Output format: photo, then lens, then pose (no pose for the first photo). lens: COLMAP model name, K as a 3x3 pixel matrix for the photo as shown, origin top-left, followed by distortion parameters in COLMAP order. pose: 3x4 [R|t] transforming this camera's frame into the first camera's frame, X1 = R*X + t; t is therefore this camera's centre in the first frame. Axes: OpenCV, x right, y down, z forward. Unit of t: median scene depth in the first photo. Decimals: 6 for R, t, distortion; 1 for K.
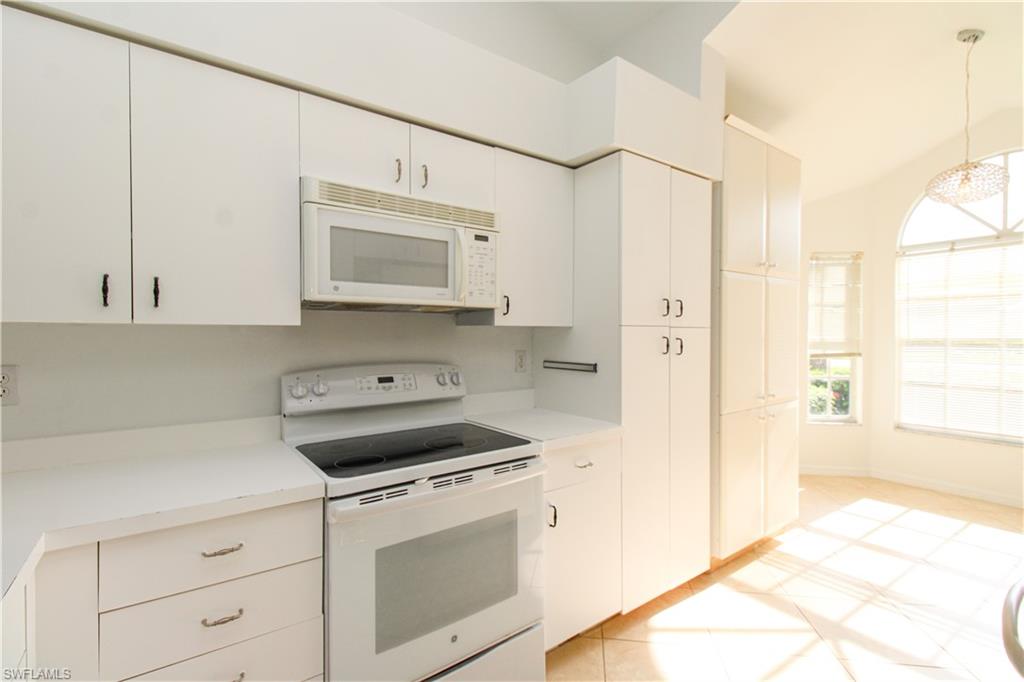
lens RADIAL K [[467.7, 0, 518.4], [0, 467.7, 337.8], [0, 0, 1]] dist [0.023703, -0.012538]
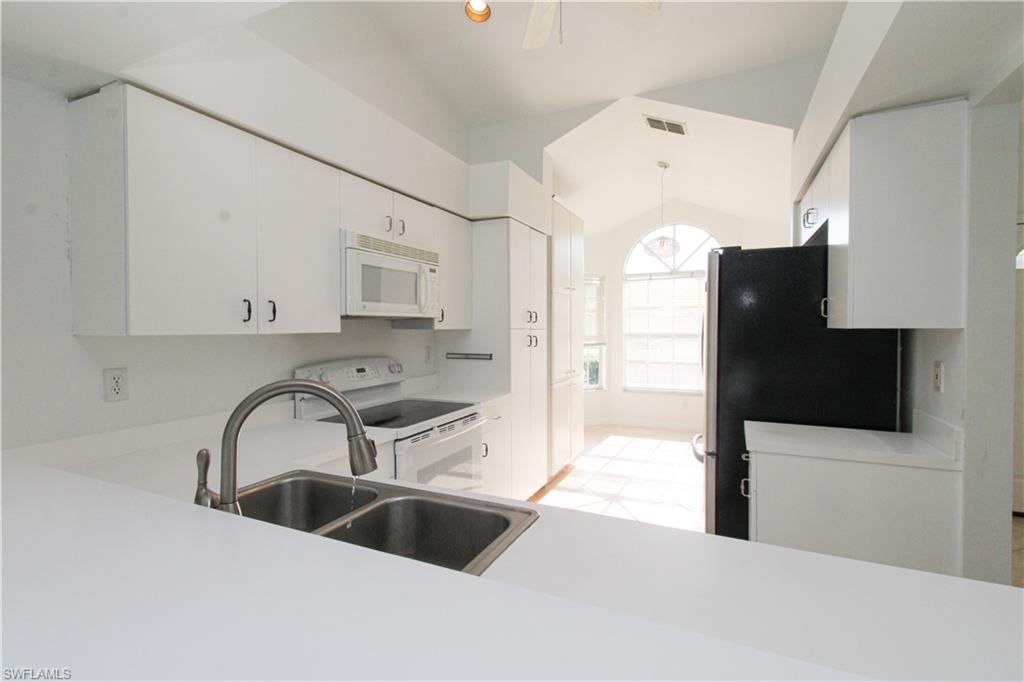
lens RADIAL K [[464.5, 0, 511.9], [0, 464.5, 332.0], [0, 0, 1]] dist [0.000251, -0.000069]
pose [[0.883204, -0.009748, 0.468888, -0.505628], [0.009825, 0.999949, 0.002281, -0.019176], [-0.468887, 0.002592, 0.883255, -0.377135]]
